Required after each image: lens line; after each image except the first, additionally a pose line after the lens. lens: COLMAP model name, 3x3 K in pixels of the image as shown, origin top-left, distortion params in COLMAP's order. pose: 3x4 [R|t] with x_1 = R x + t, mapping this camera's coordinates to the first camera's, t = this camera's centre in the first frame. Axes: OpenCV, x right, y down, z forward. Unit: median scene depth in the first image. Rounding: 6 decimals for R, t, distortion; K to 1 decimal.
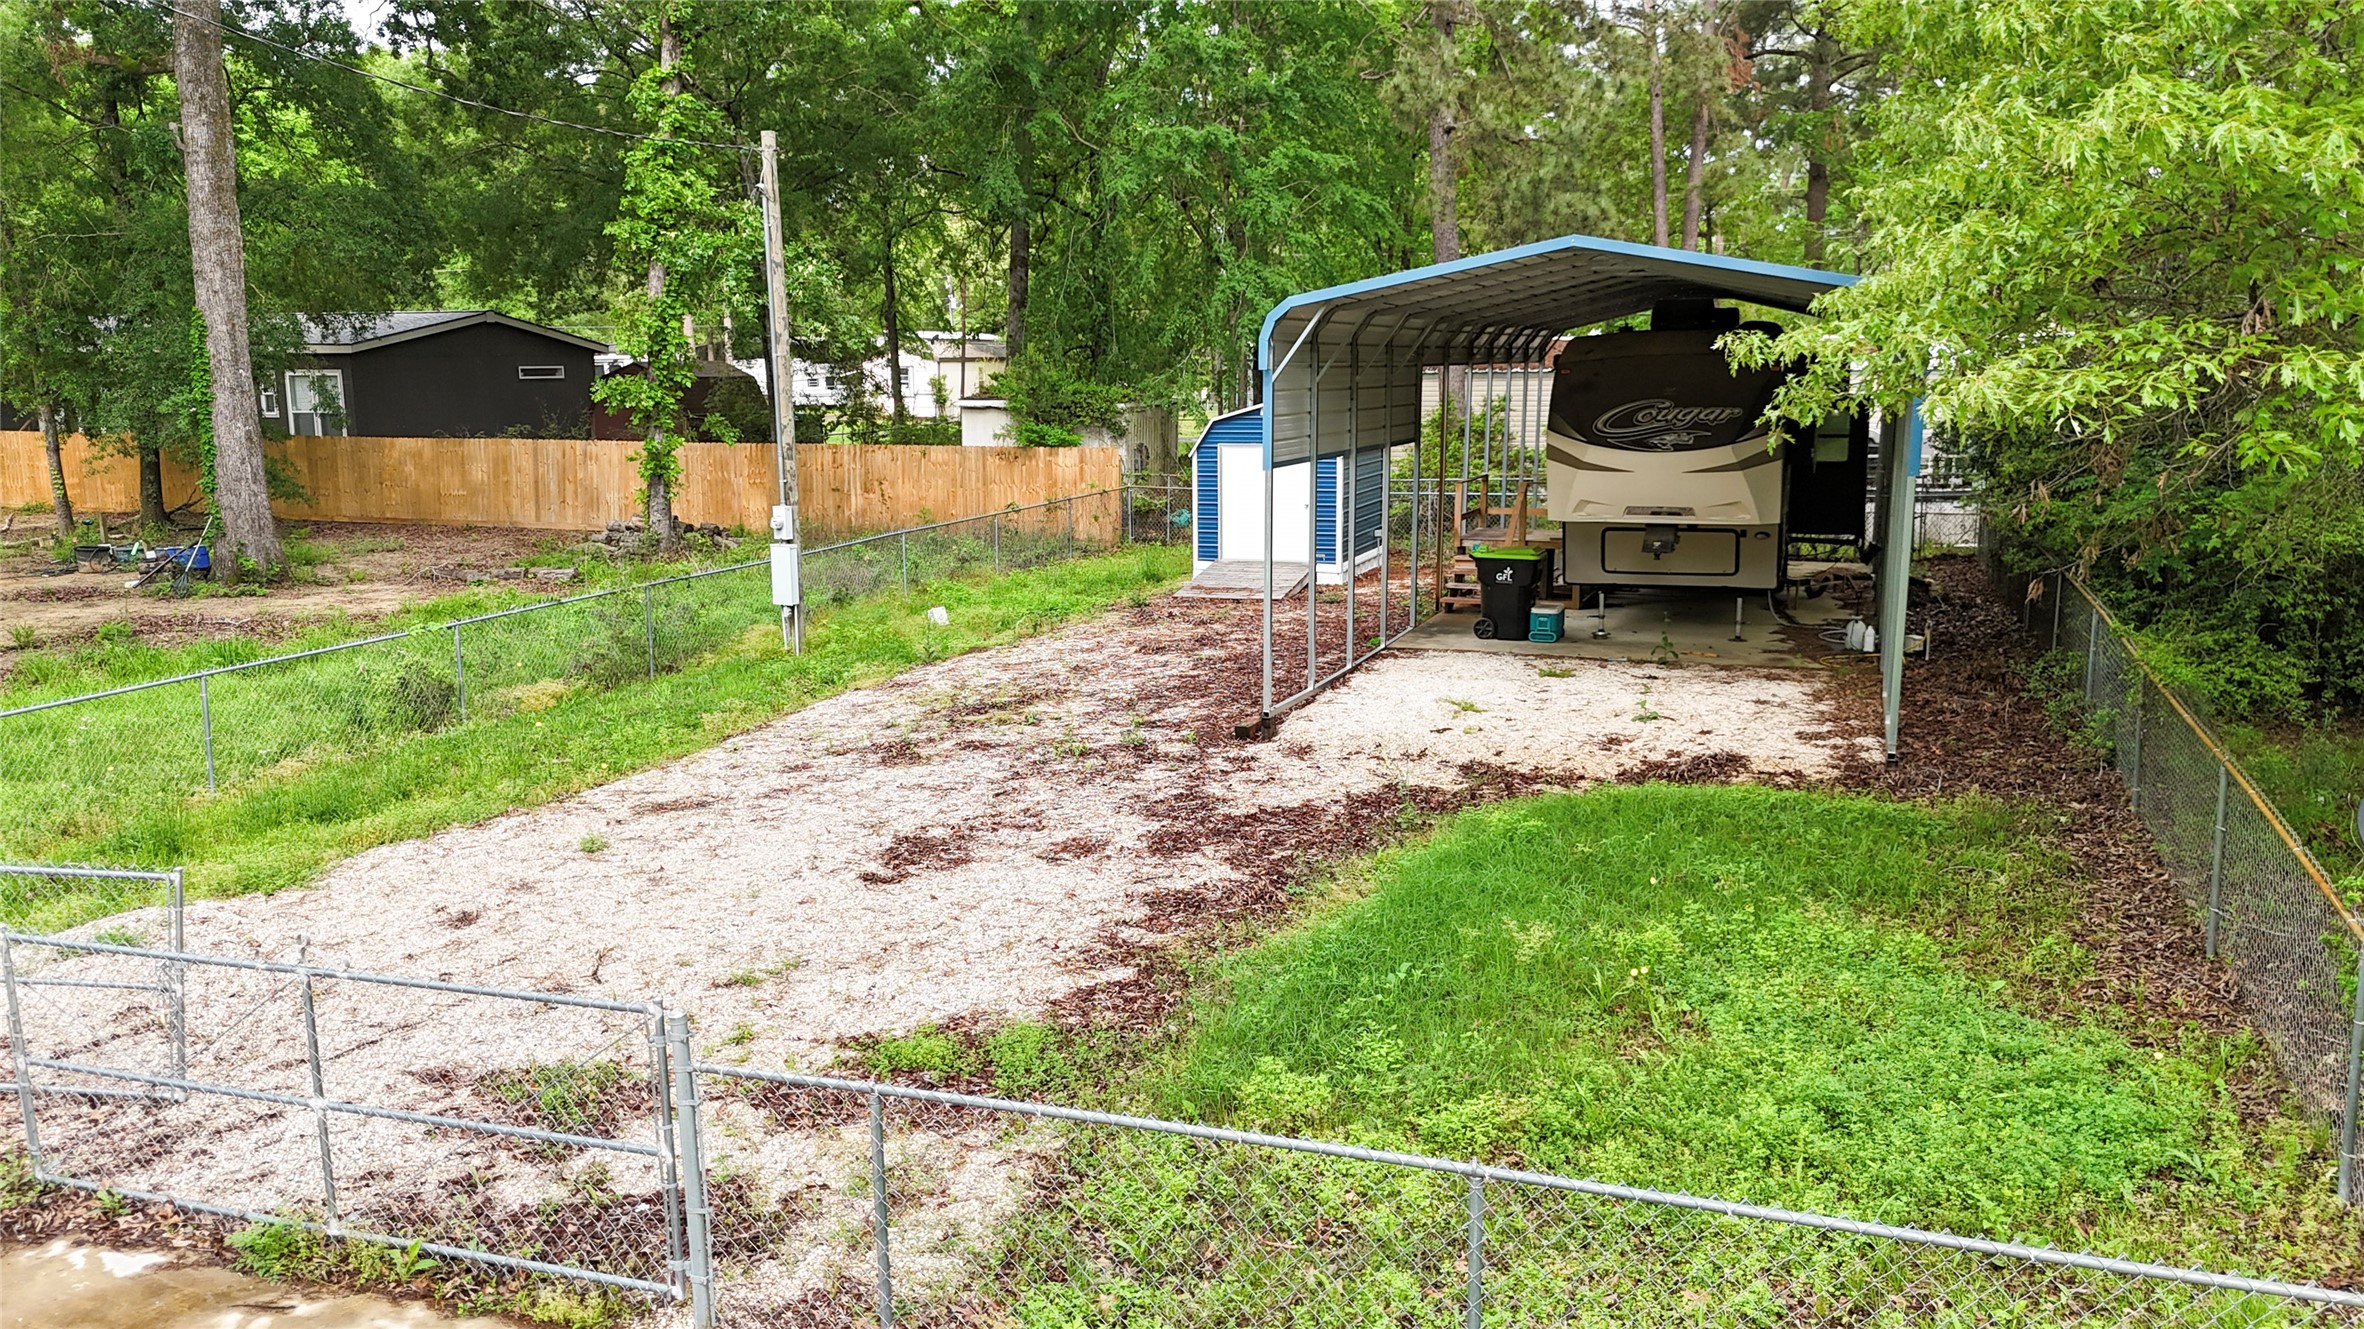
lens RADIAL K [[1750.3, 0, 1182.0], [0, 1750.3, 664.5], [0, 0, 1]] dist [0.097163, -0.103707]
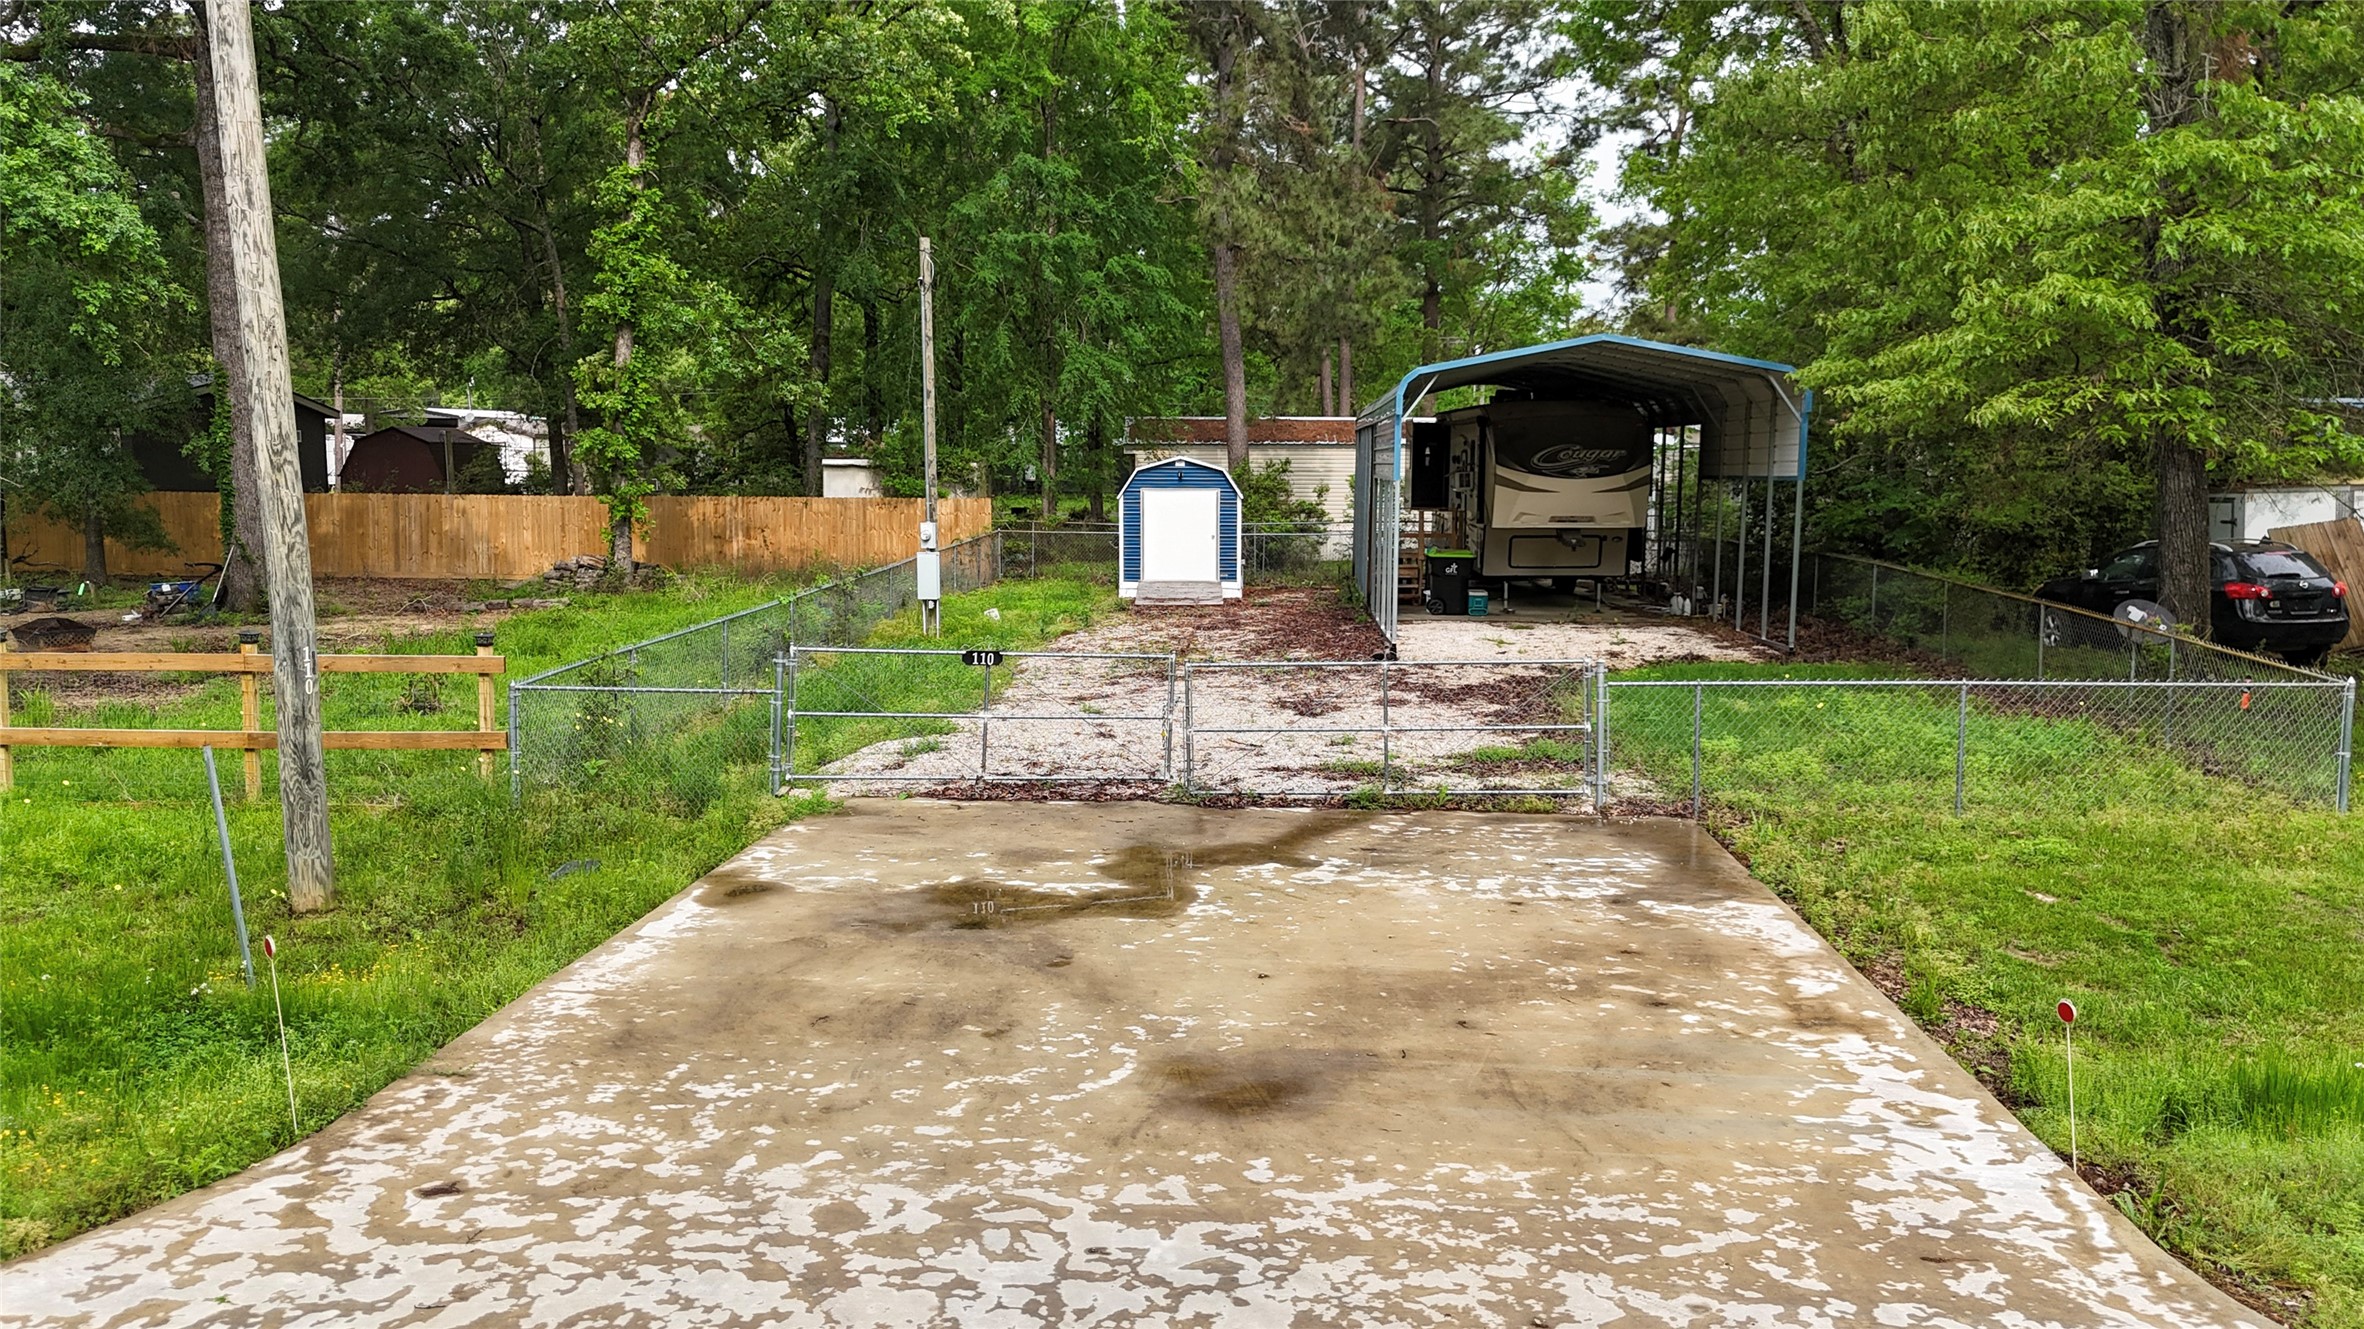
lens RADIAL K [[1788.7, 0, 1234.0], [0, 1788.7, 627.6], [0, 0, 1]] dist [0.101064, -0.118729]
pose [[0.950855, -0.019121, 0.309046, -0.423125], [0.042341, 0.996745, -0.068603, 0.086432], [-0.306728, 0.078317, 0.948570, -0.306790]]
